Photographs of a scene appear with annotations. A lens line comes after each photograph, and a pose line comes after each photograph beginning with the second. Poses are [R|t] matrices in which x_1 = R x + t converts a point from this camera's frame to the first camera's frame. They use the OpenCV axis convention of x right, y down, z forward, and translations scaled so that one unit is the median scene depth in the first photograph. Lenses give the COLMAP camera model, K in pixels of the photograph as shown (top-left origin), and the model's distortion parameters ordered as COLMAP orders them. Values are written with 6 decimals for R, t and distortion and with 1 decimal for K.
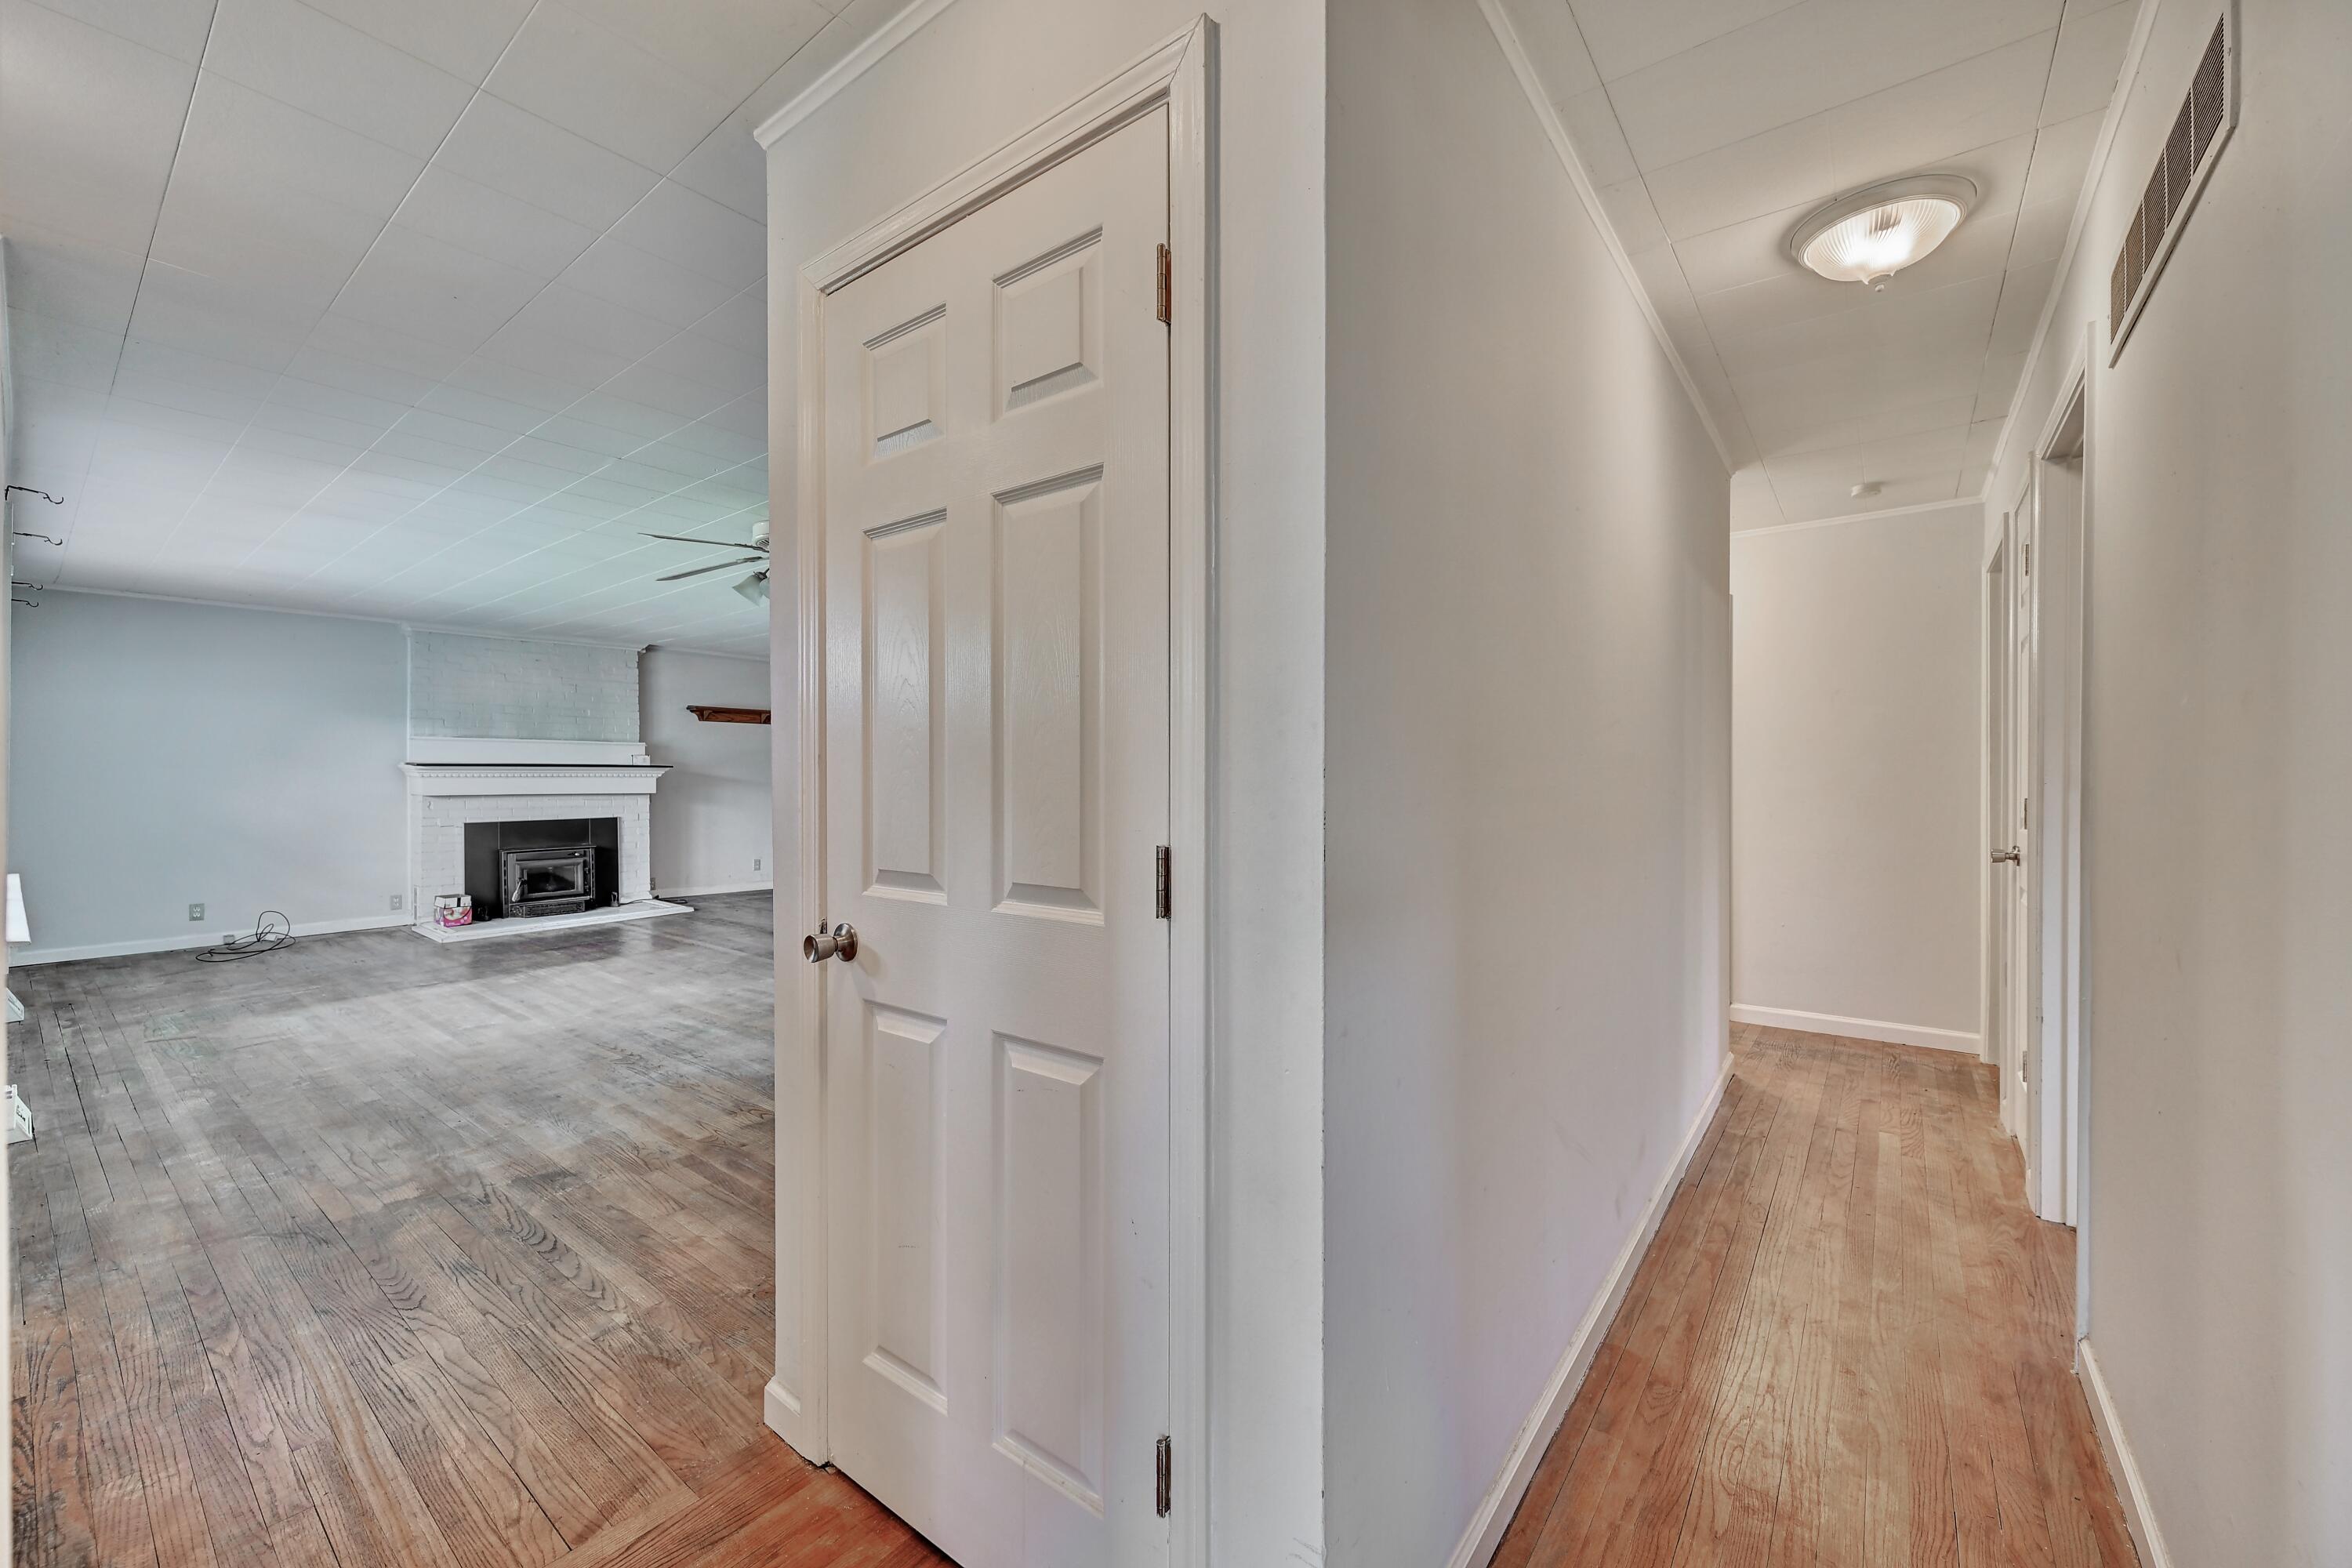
lens RADIAL K [[917.6, 0, 1177.0], [0, 917.6, 781.9], [0, 0, 1]] dist [-0.002281, -0.000177]
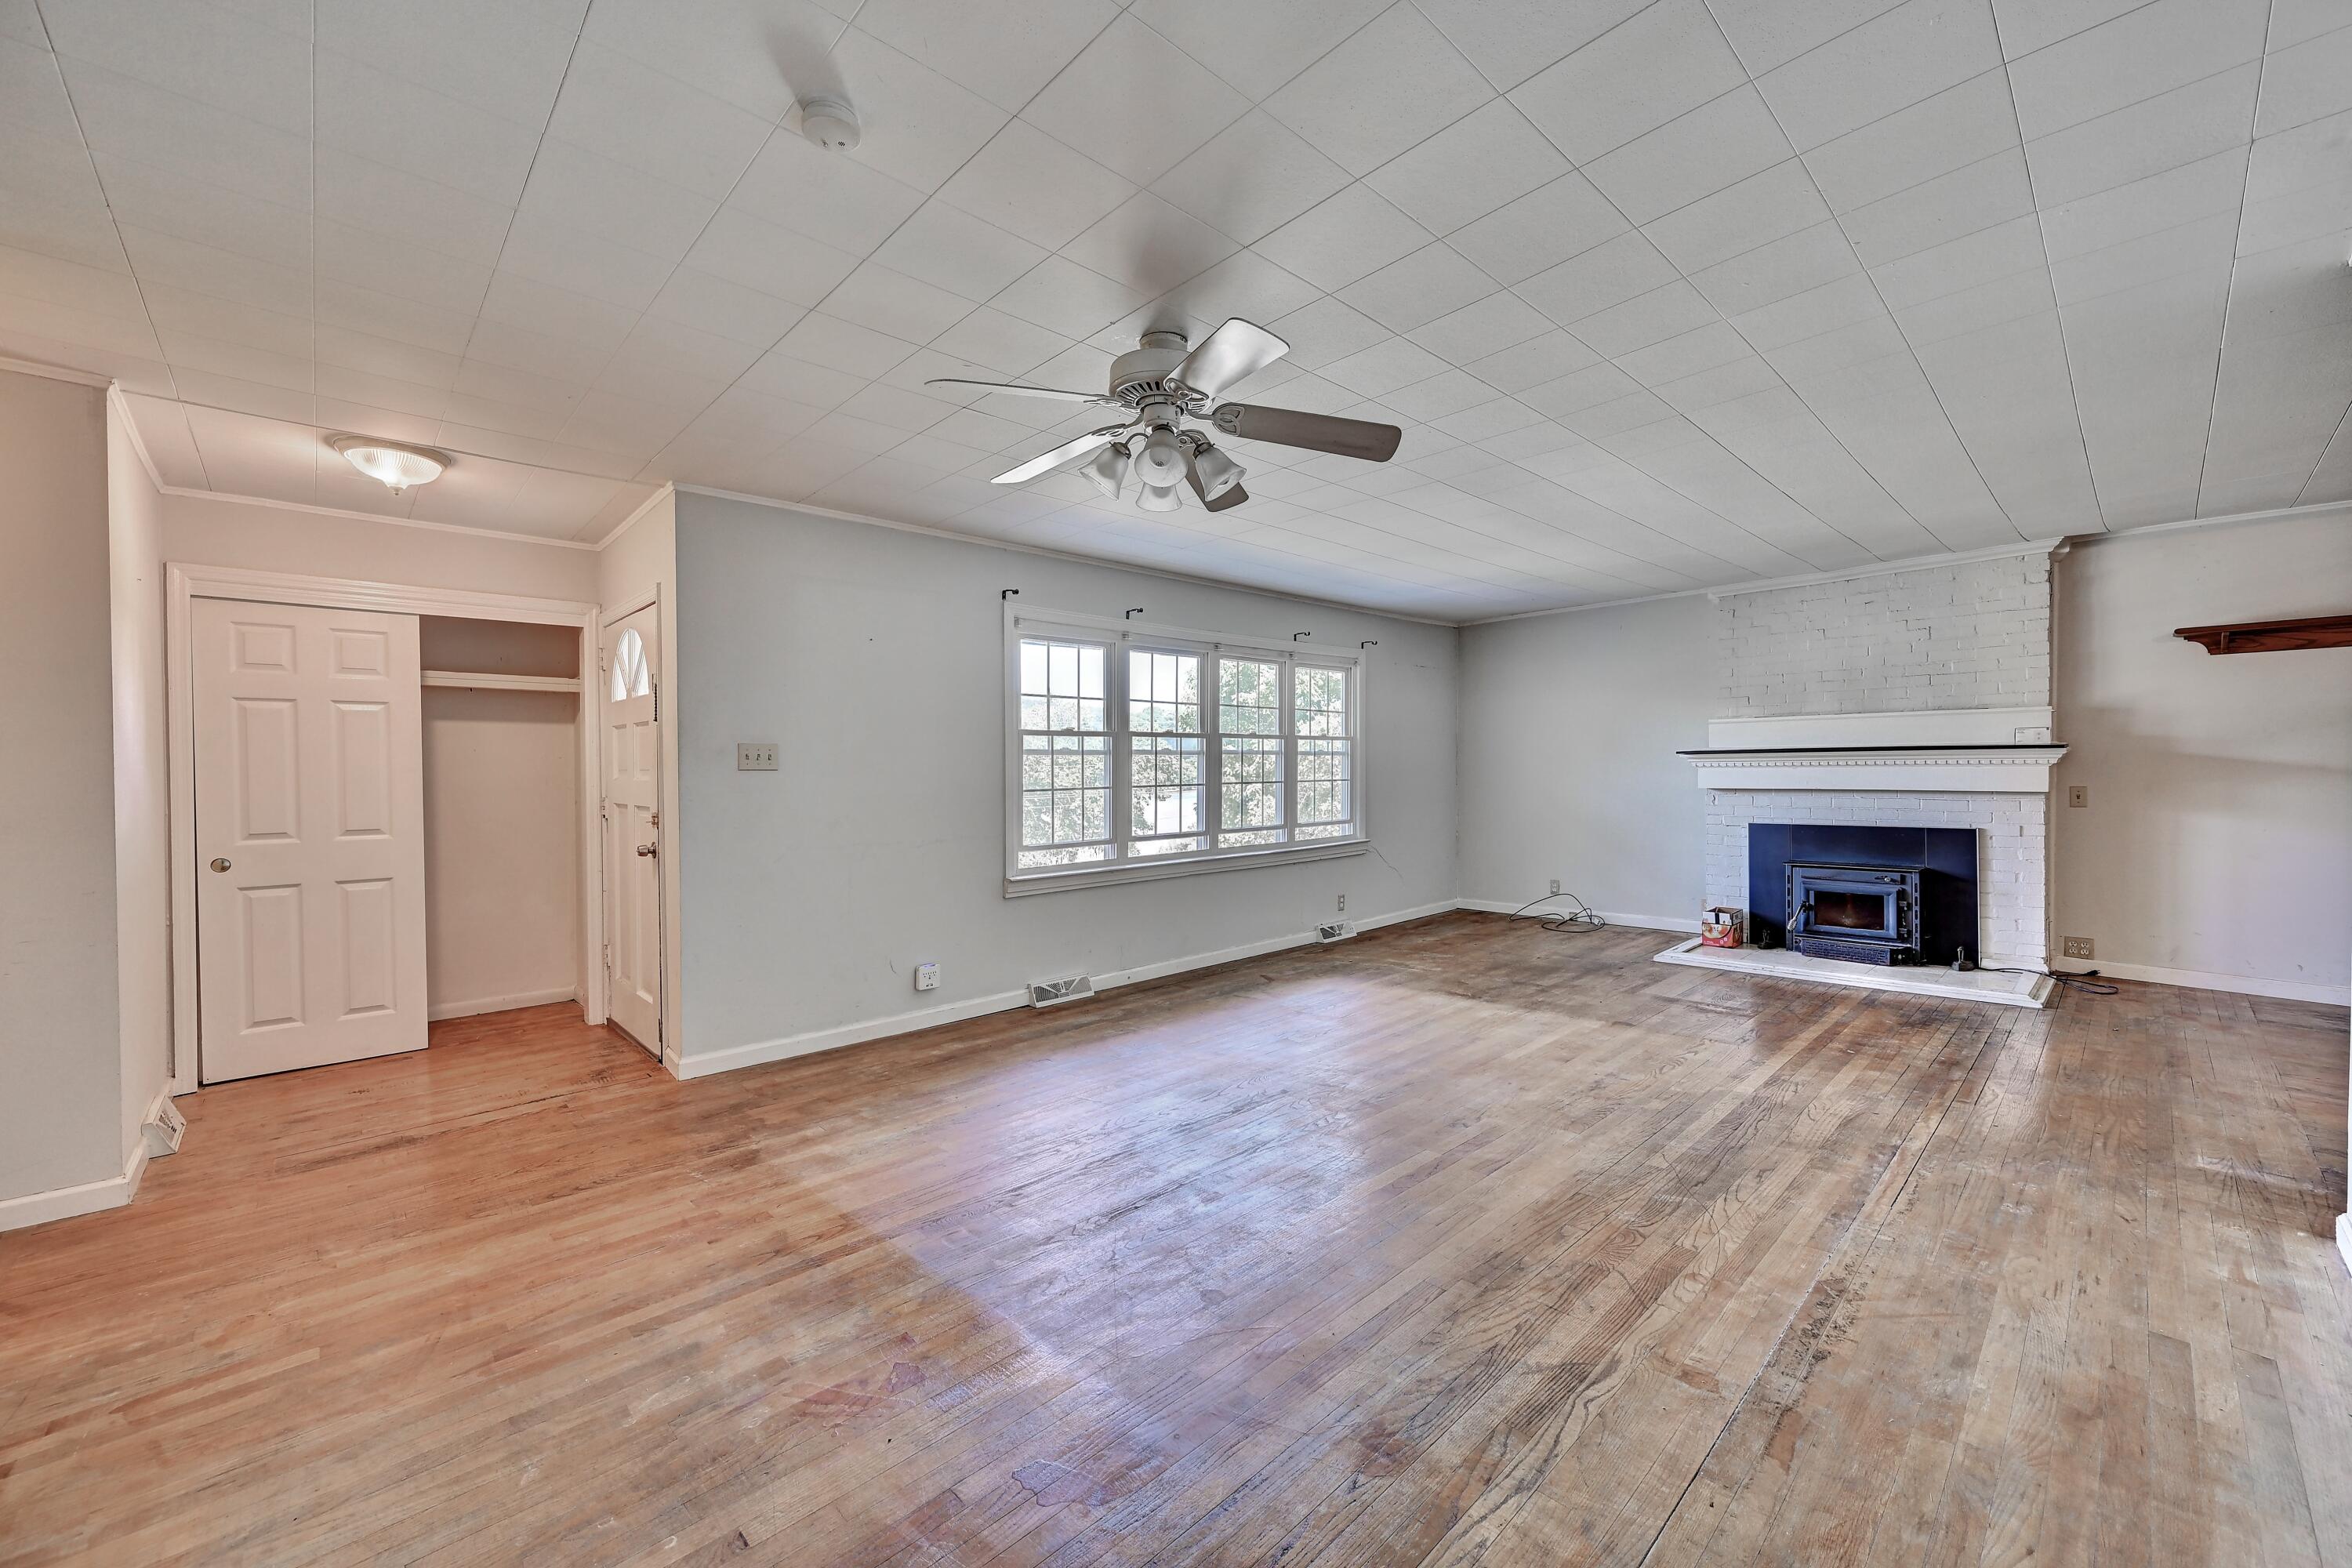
lens RADIAL K [[917.6, 0, 1177.0], [0, 917.6, 781.9], [0, 0, 1]] dist [-0.002281, -0.000177]
pose [[-0.152272, 0.016217, -0.988206, 0.114710], [0.003975, 0.999867, 0.015796, -0.007186], [0.988331, -0.001522, -0.152317, 0.706357]]
